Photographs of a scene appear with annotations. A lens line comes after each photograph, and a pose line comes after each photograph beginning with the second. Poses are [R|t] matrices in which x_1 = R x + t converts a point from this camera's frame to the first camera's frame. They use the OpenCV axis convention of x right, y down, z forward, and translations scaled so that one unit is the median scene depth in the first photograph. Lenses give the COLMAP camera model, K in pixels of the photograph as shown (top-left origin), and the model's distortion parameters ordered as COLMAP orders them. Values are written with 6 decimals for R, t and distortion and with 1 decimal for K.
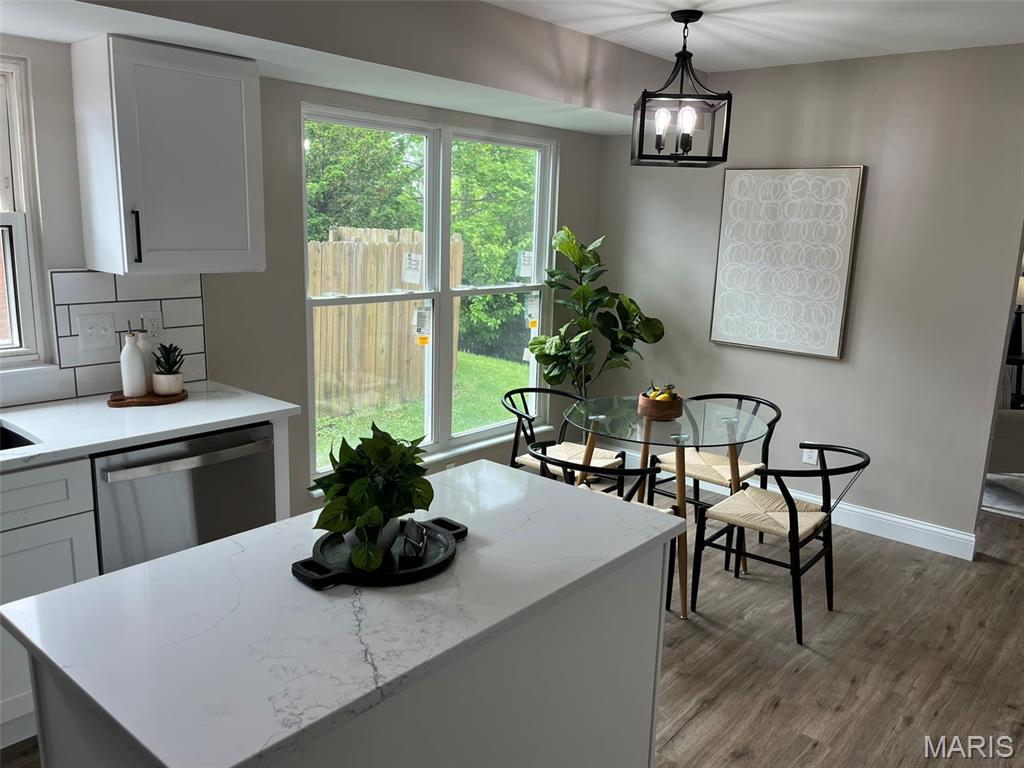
lens RADIAL K [[797.6, 0, 512.0], [0, 797.6, 384.0], [0, 0, 1]] dist [0.066952, -0.105080]
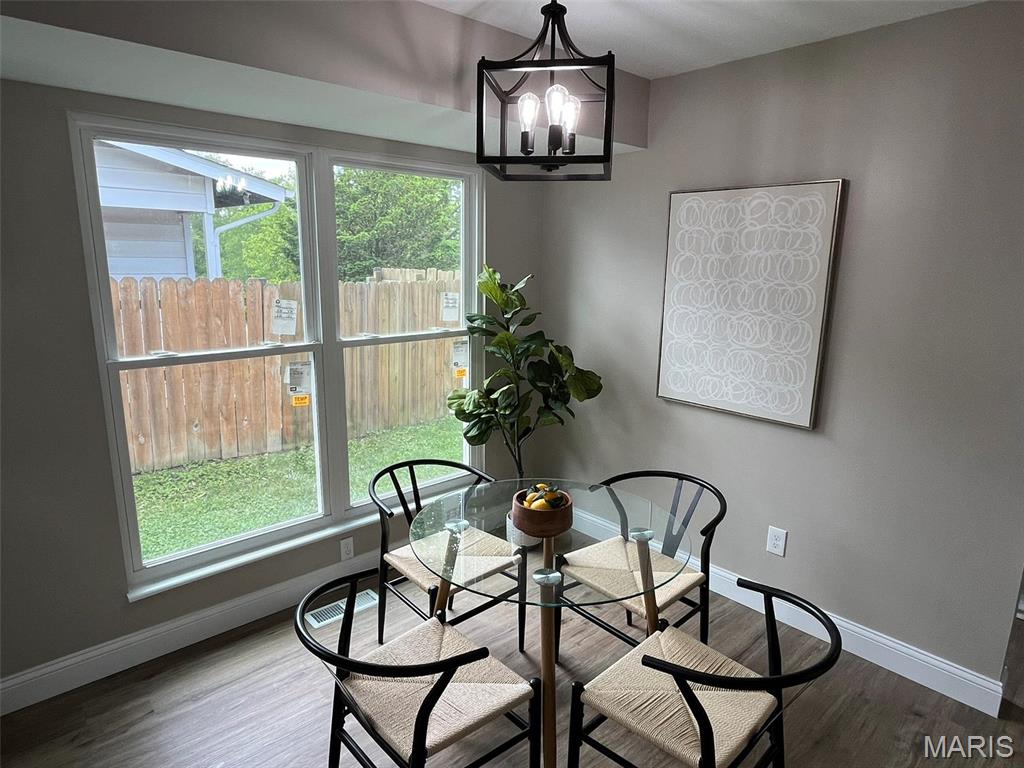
lens RADIAL K [[595.5, 0, 509.2], [0, 595.5, 379.4], [0, 0, 1]] dist [-0.003703, -0.001949]
pose [[0.992341, 0.005994, -0.123381, 0.183559], [-0.006557, 0.999970, -0.004160, -0.073939], [0.123352, 0.004937, 0.992351, 0.384062]]
